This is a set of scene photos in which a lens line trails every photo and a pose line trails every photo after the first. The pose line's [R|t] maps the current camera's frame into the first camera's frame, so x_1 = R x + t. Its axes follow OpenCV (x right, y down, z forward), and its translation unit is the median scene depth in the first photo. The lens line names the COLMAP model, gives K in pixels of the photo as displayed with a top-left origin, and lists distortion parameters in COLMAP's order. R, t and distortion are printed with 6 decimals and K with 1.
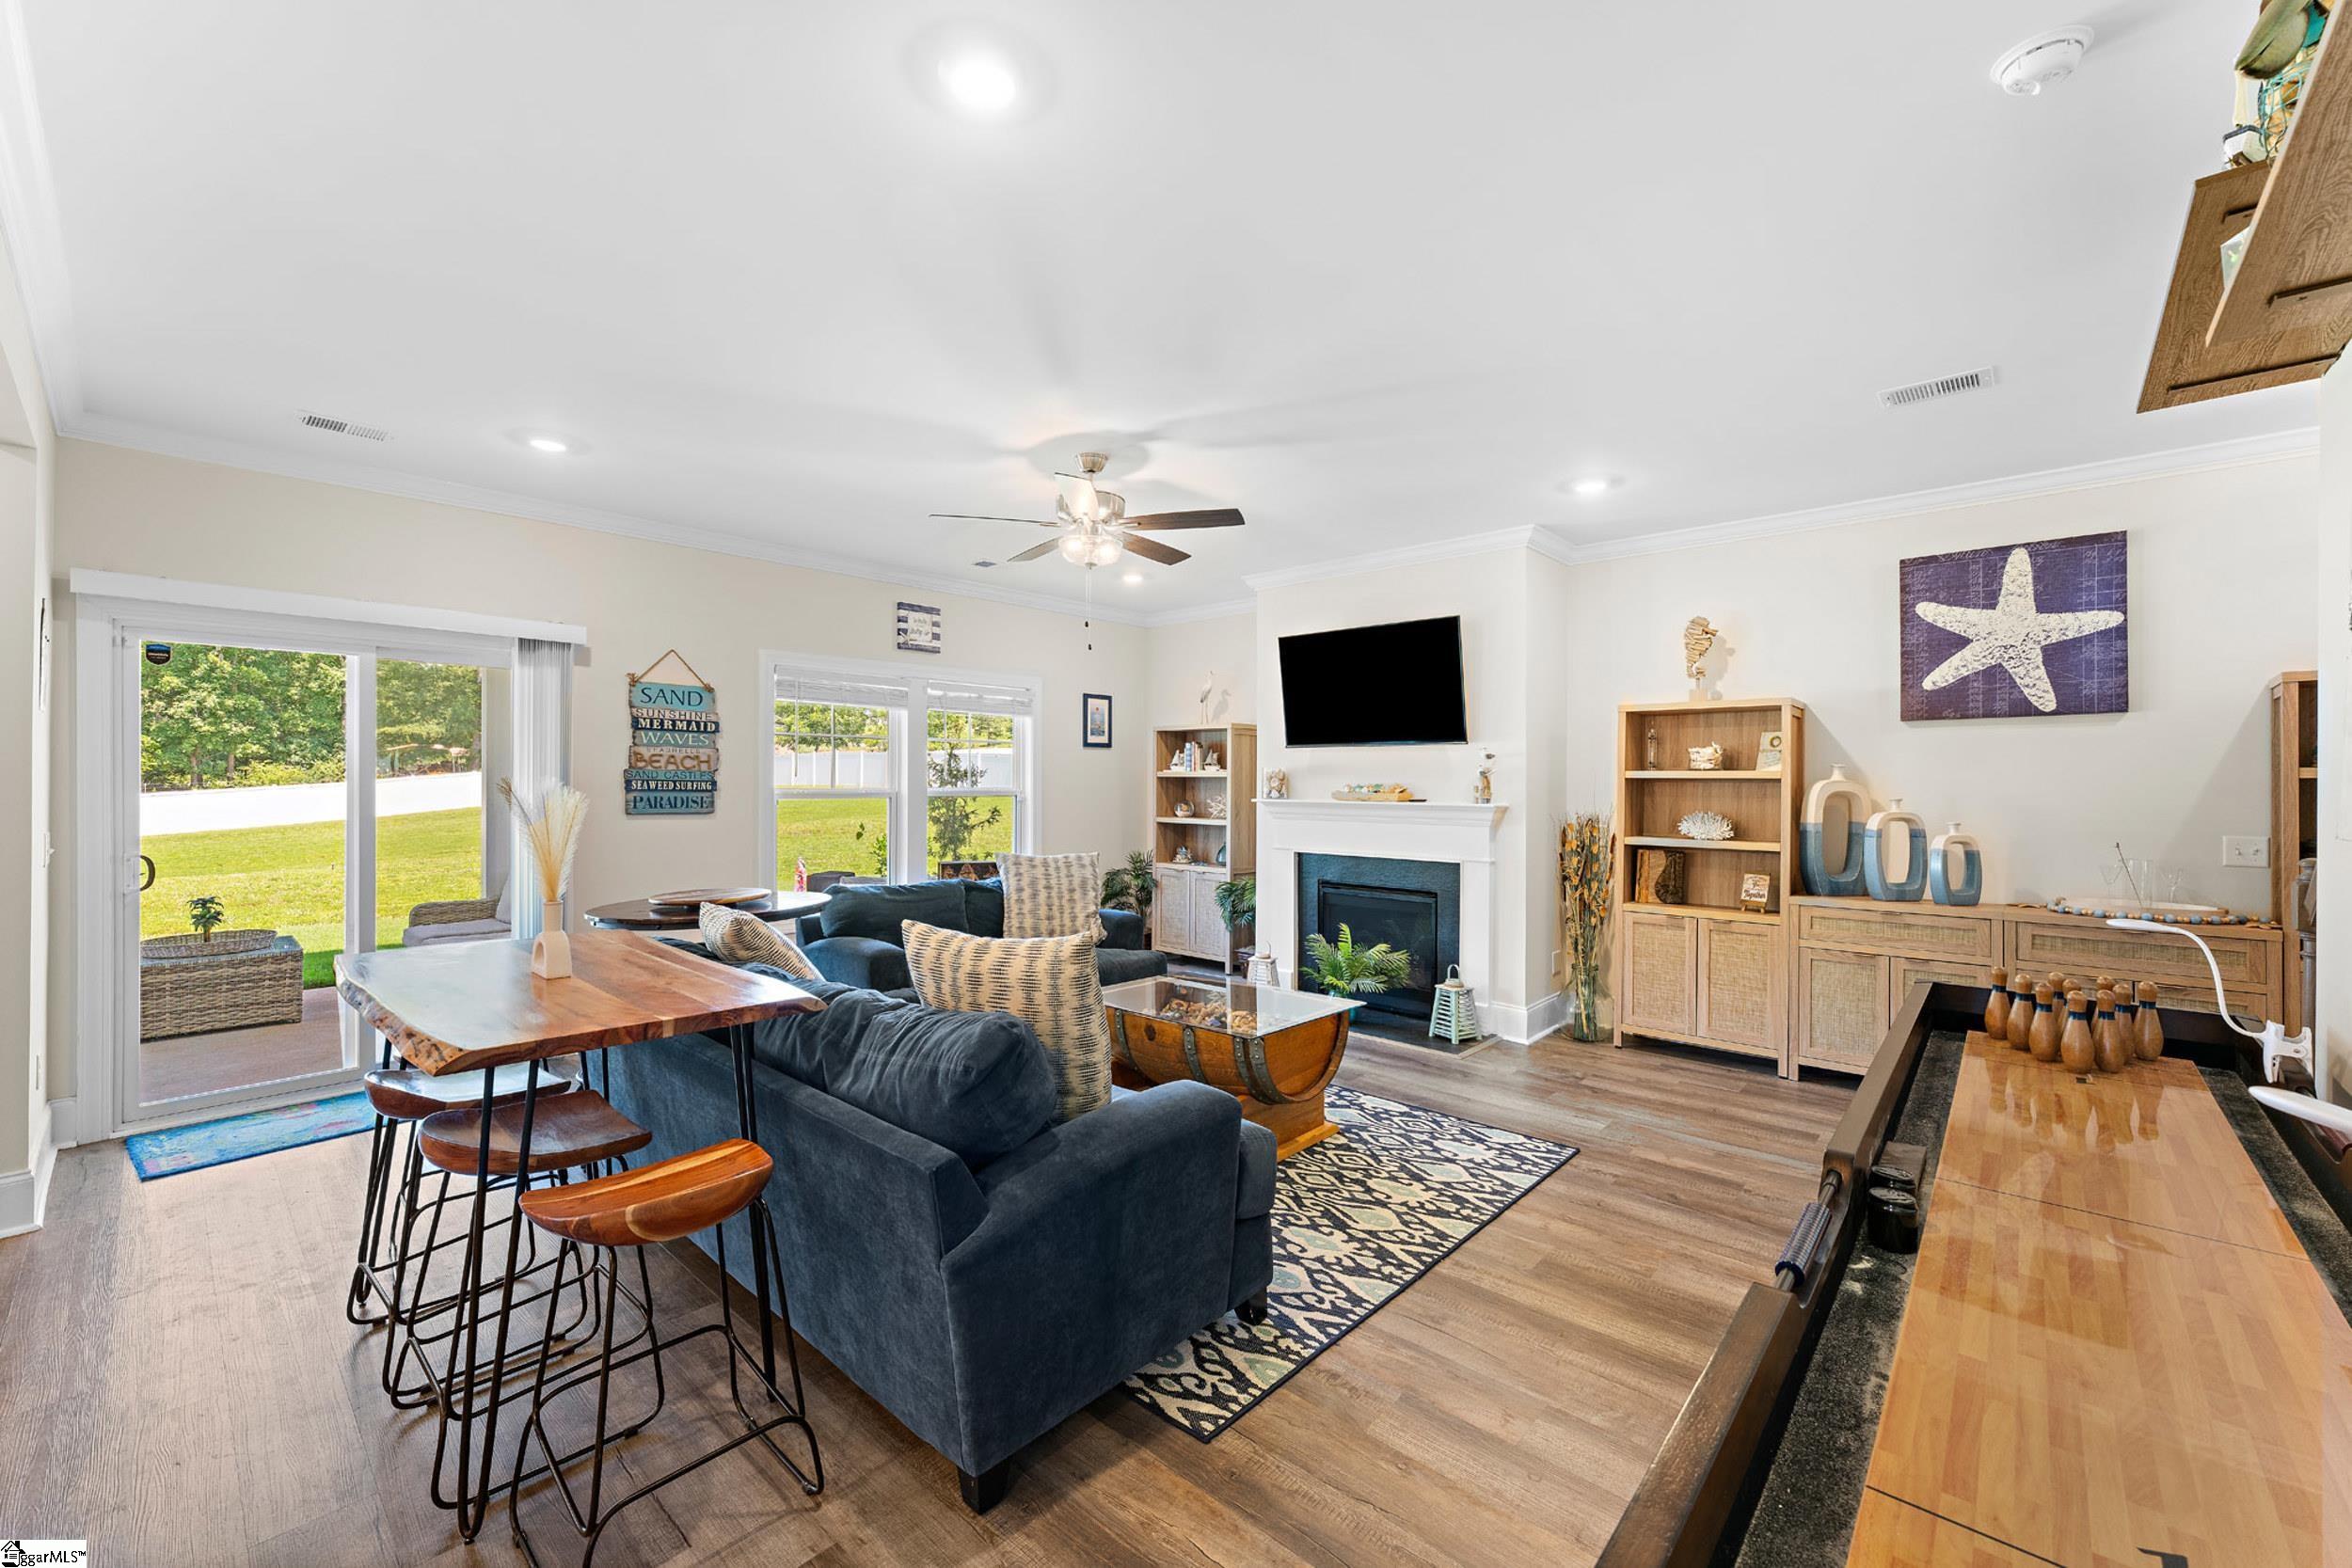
lens RADIAL K [[950.0, 0, 1181.7], [0, 950.0, 773.7], [0, 0, 1]] dist [-0.002427, 0.000441]
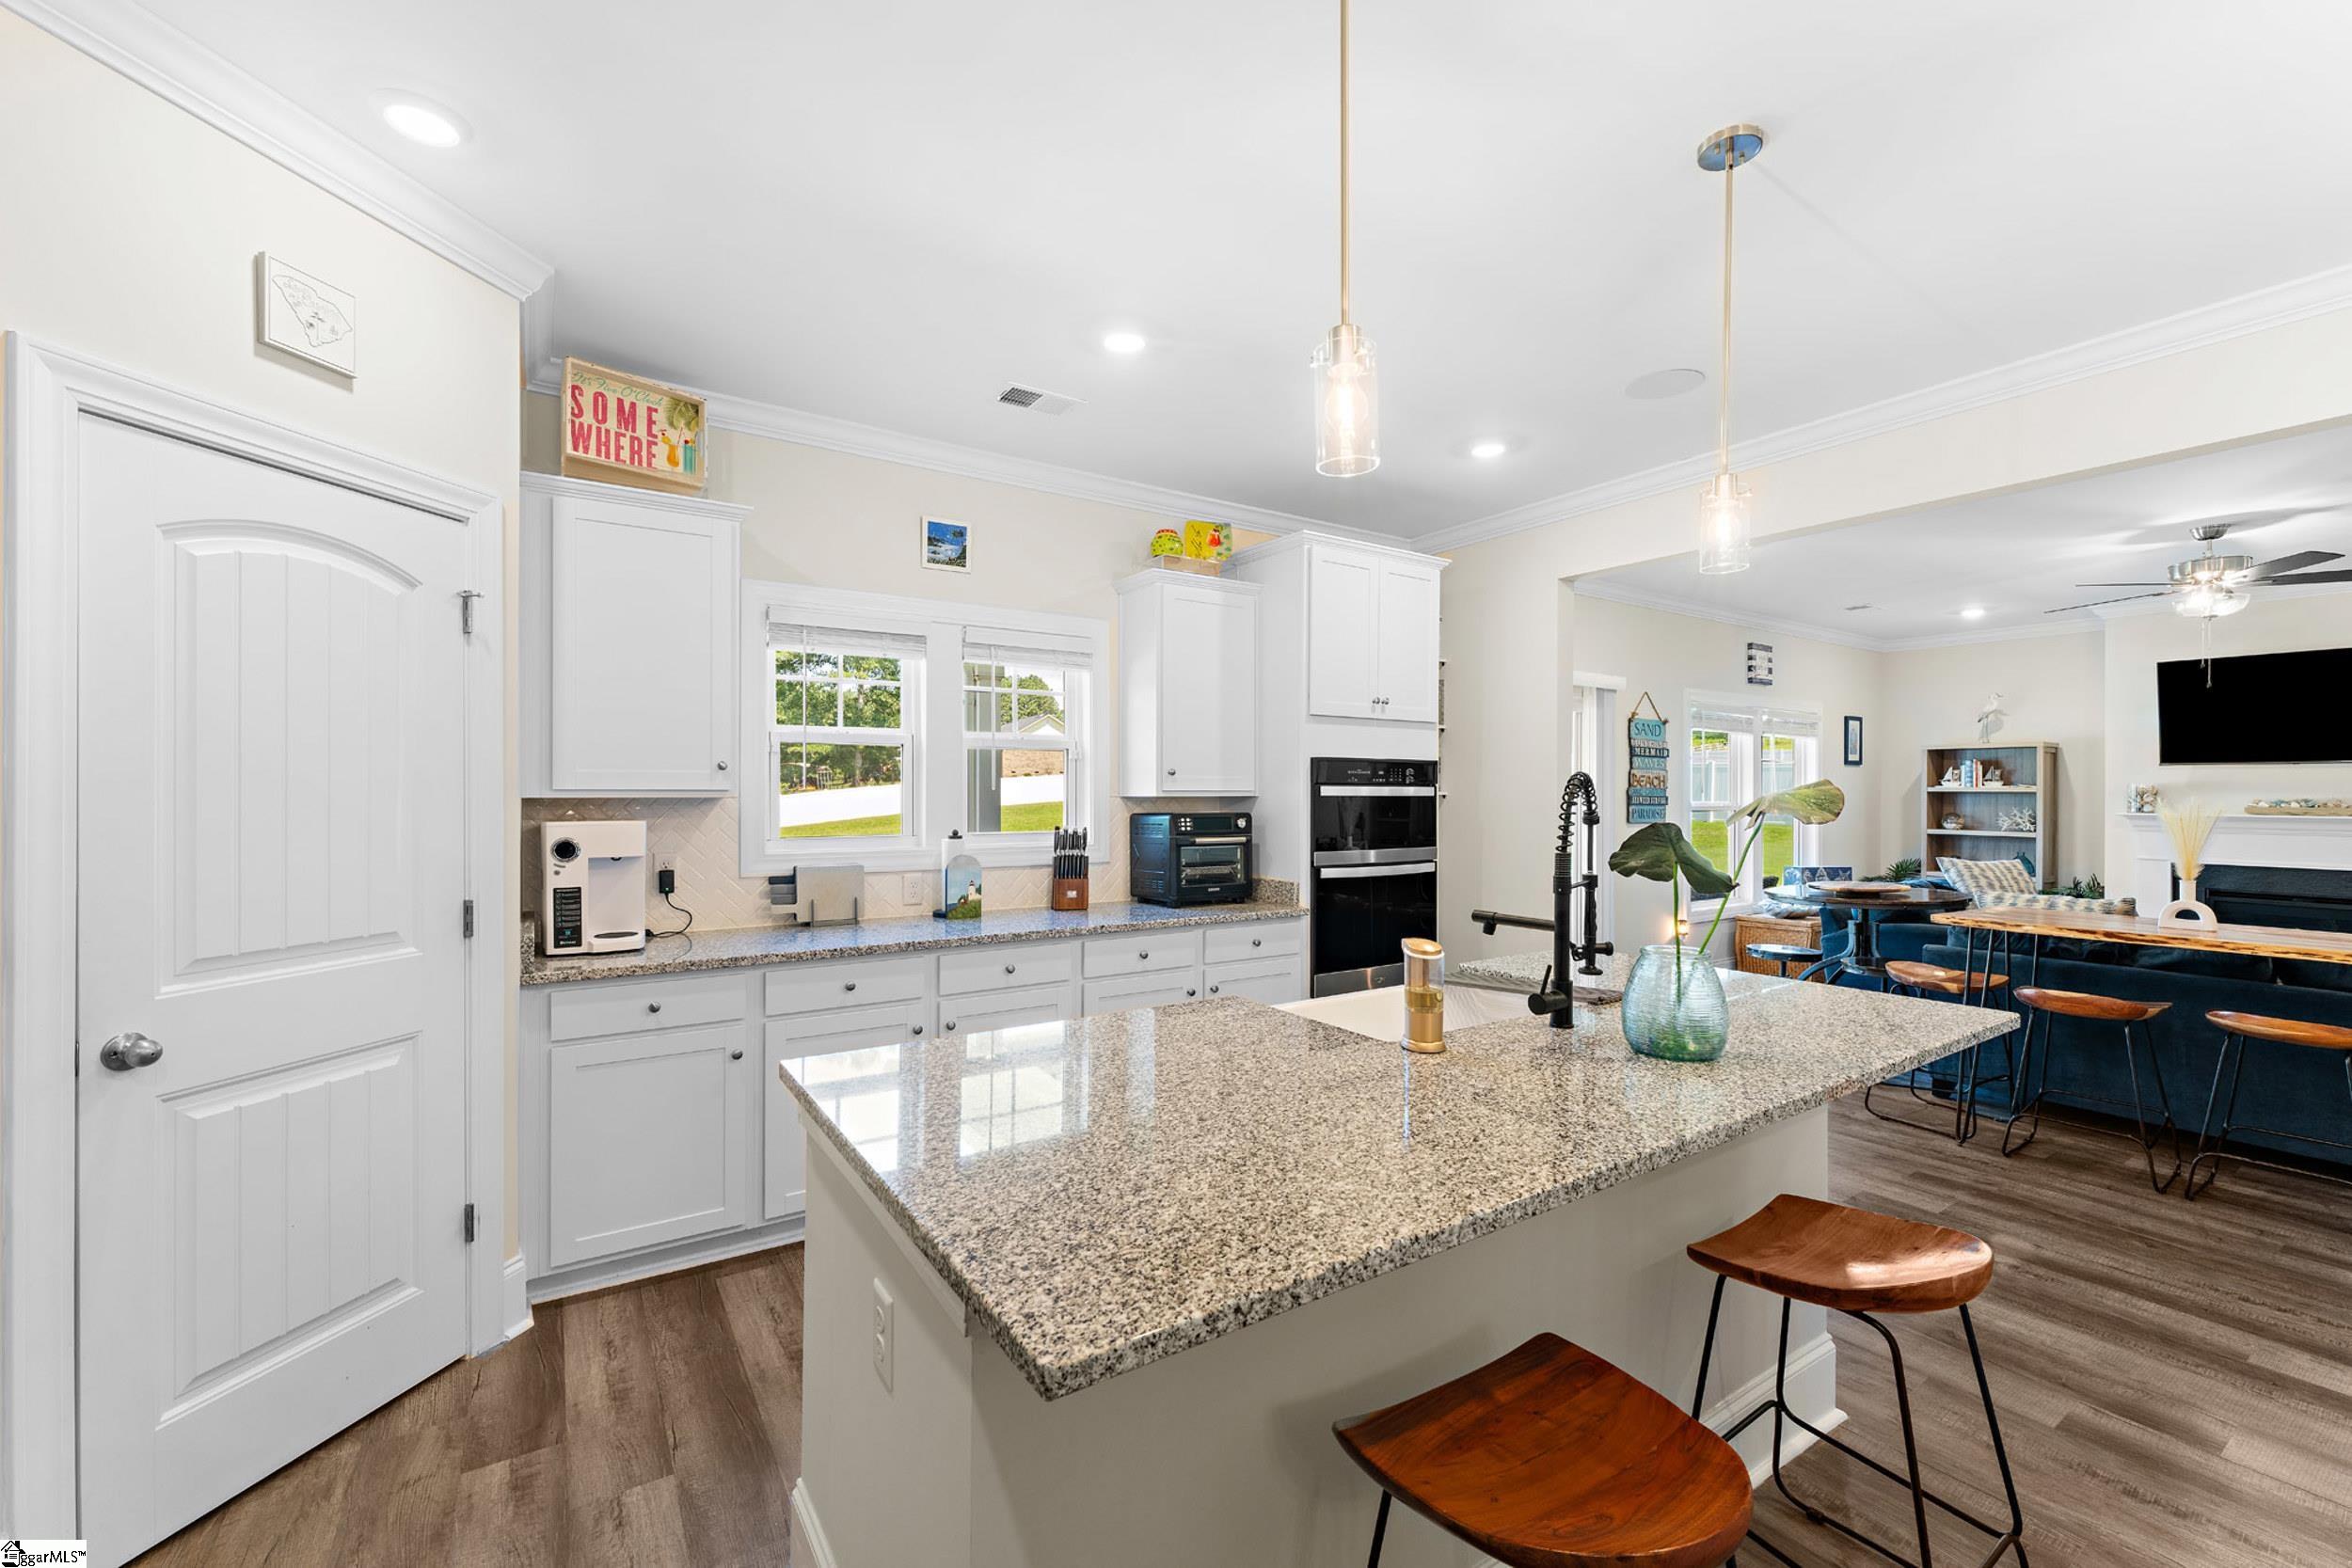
lens RADIAL K [[950.0, 0, 1182.2], [0, 950.0, 792.6], [0, 0, 1]] dist [-0.002427, 0.000441]
pose [[0.968502, 0.000470, -0.249005, -1.071246], [0.001519, 0.999968, 0.007797, -0.010208], [0.249001, -0.007930, 0.968471, -0.483013]]
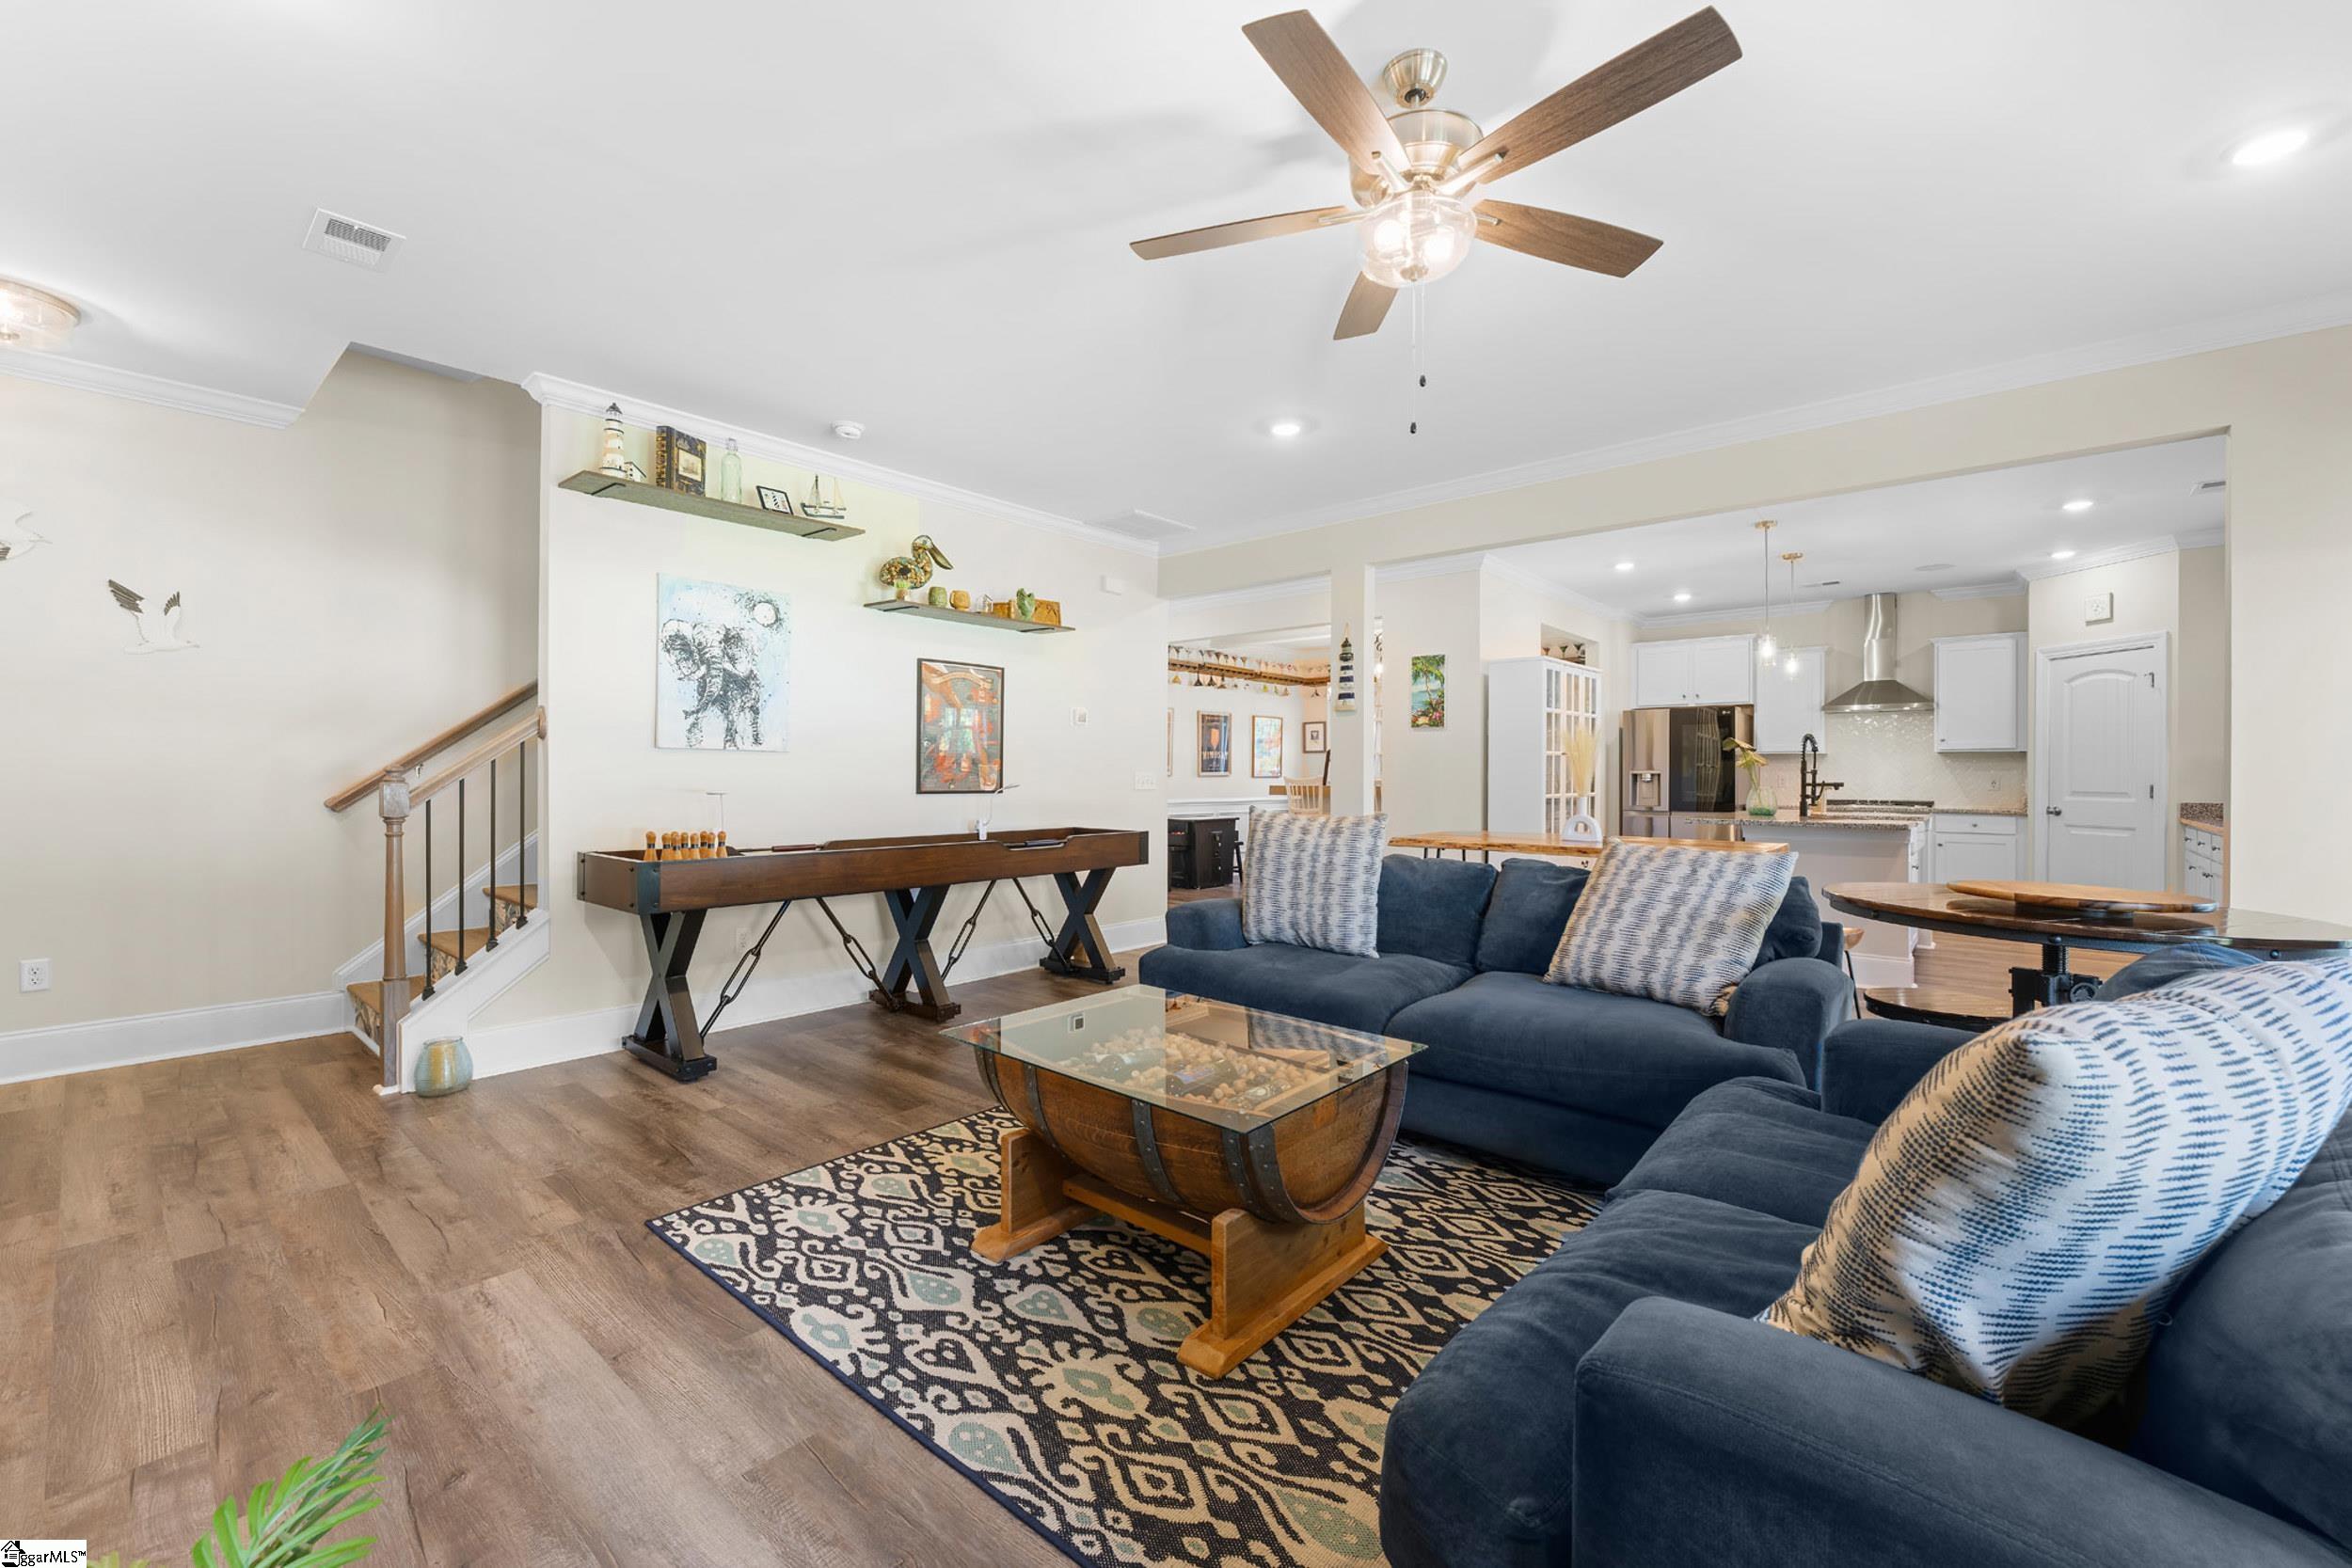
lens RADIAL K [[950.0, 0, 1182.6], [0, 950.0, 771.9], [0, 0, 1]] dist [-0.002427, 0.000441]
pose [[-0.999685, -0.007413, -0.023970, 0.044237], [-0.007179, 0.999926, -0.009845, 0.066257], [0.024041, -0.009670, -0.999664, 1.560383]]
